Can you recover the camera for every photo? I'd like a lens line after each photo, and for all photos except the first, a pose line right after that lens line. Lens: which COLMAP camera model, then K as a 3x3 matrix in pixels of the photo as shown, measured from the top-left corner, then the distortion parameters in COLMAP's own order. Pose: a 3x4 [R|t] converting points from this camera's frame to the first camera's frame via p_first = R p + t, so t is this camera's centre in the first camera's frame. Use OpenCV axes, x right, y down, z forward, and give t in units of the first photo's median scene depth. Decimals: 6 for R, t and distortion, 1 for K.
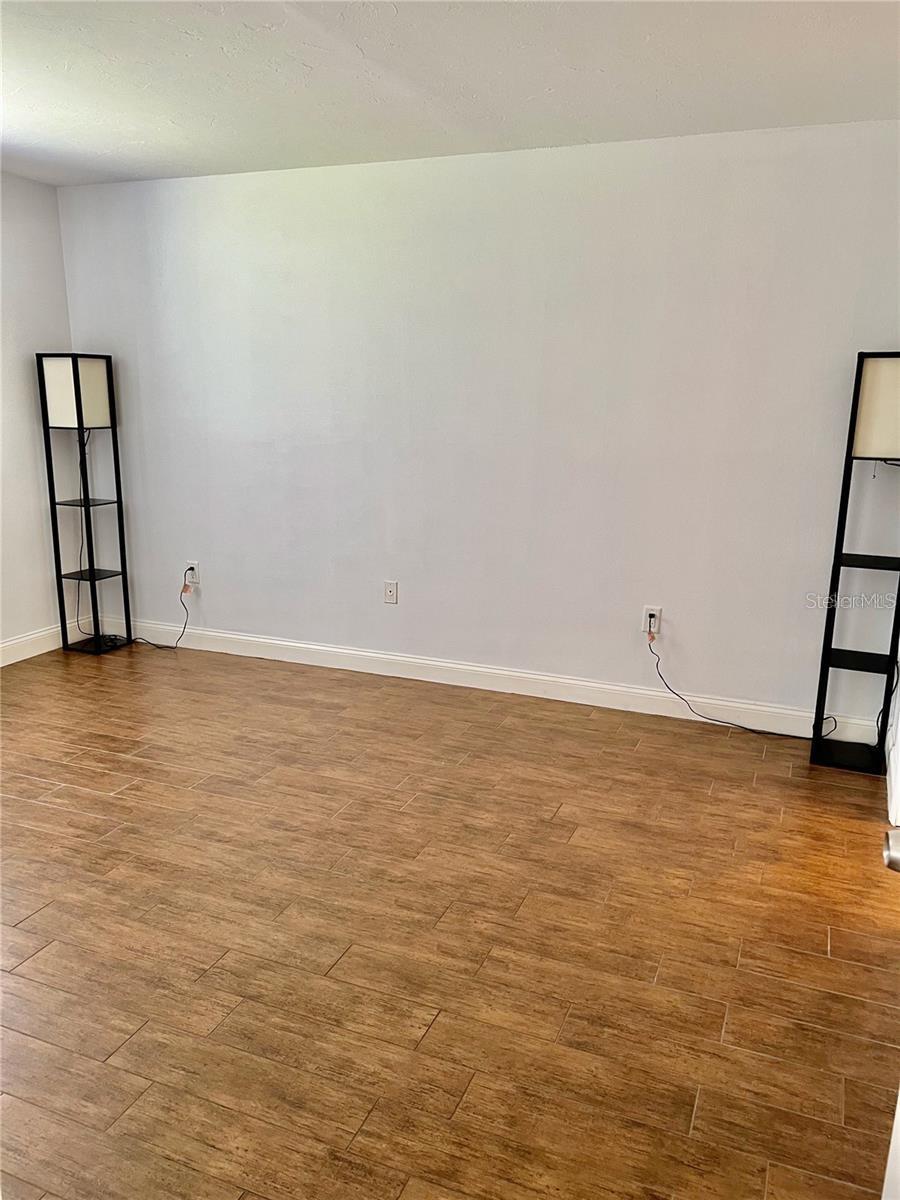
lens RADIAL K [[909.5, 0, 454.3], [0, 909.5, 608.5], [0, 0, 1]] dist [0.054935, -0.064291]
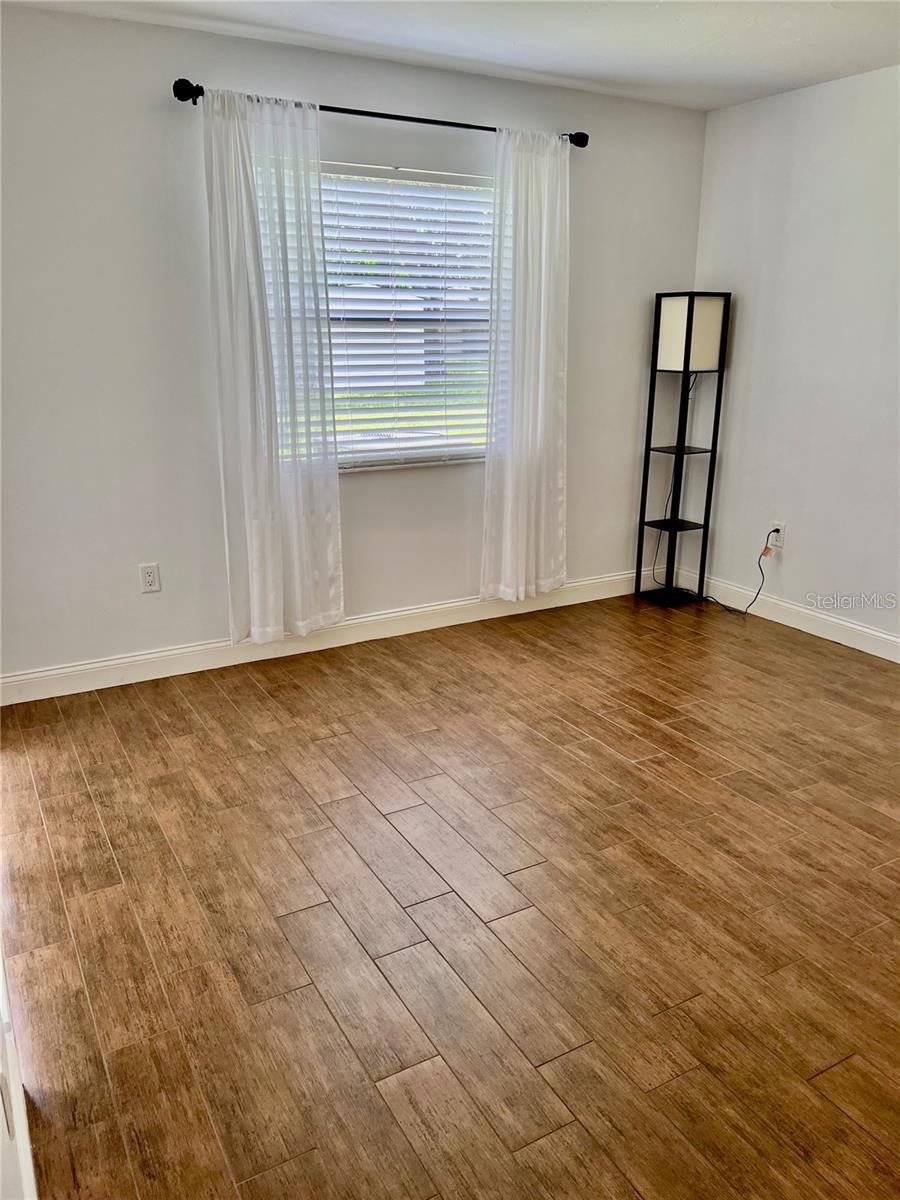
lens RADIAL K [[909.5, 0, 454.3], [0, 909.5, 608.5], [0, 0, 1]] dist [0.054935, -0.064291]
pose [[0.790098, 0.171857, -0.588396, 0.009247], [-0.137945, 0.985122, 0.102499, -0.024290], [0.597257, 0.000182, 0.802050, 0.121366]]
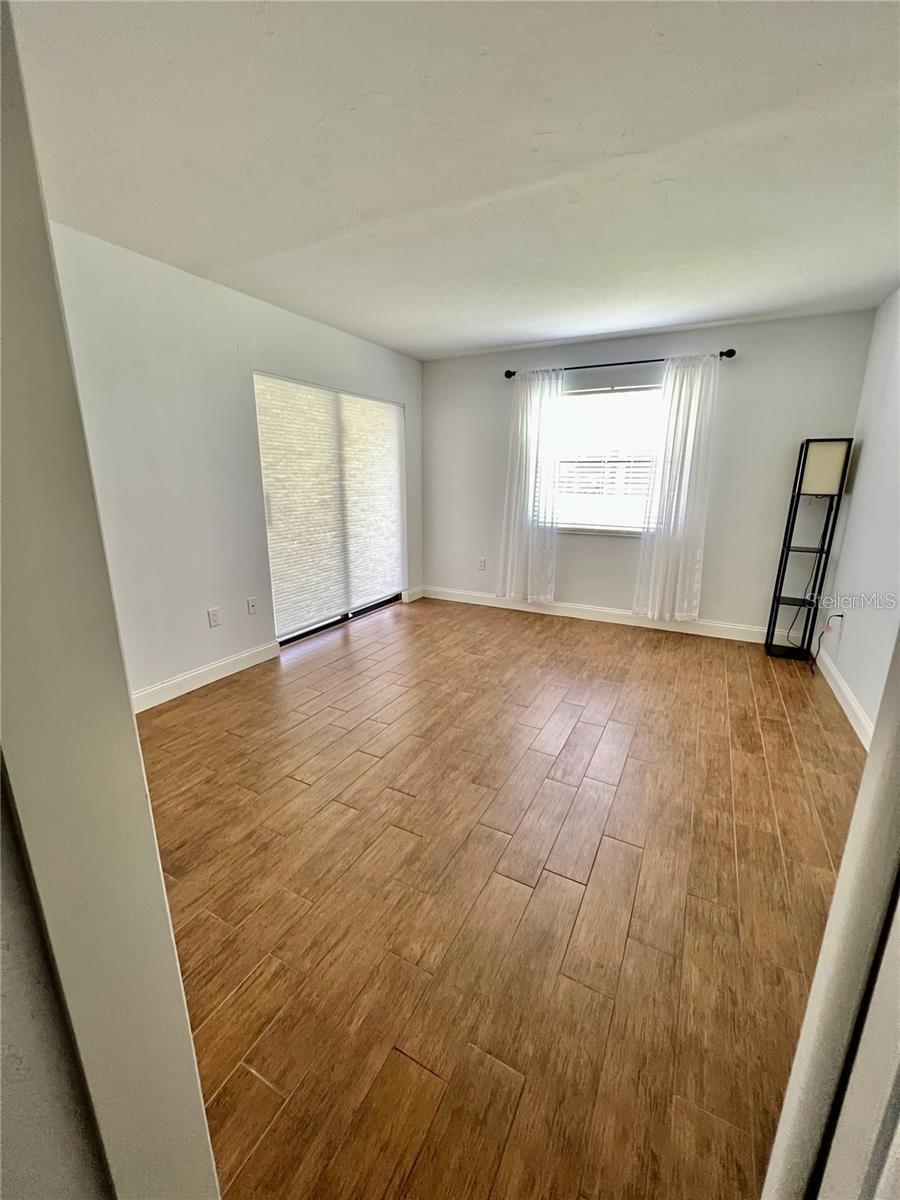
lens RADIAL K [[485.8, 0, 446.5], [0, 485.8, 588.8], [0, 0, 1]] dist [-0.000427, 0.000047]
pose [[-0.104217, 0.215115, -0.971012, 0.519002], [-0.241416, 0.941657, 0.234523, -0.144136], [0.964809, 0.258859, -0.046204, 0.764694]]
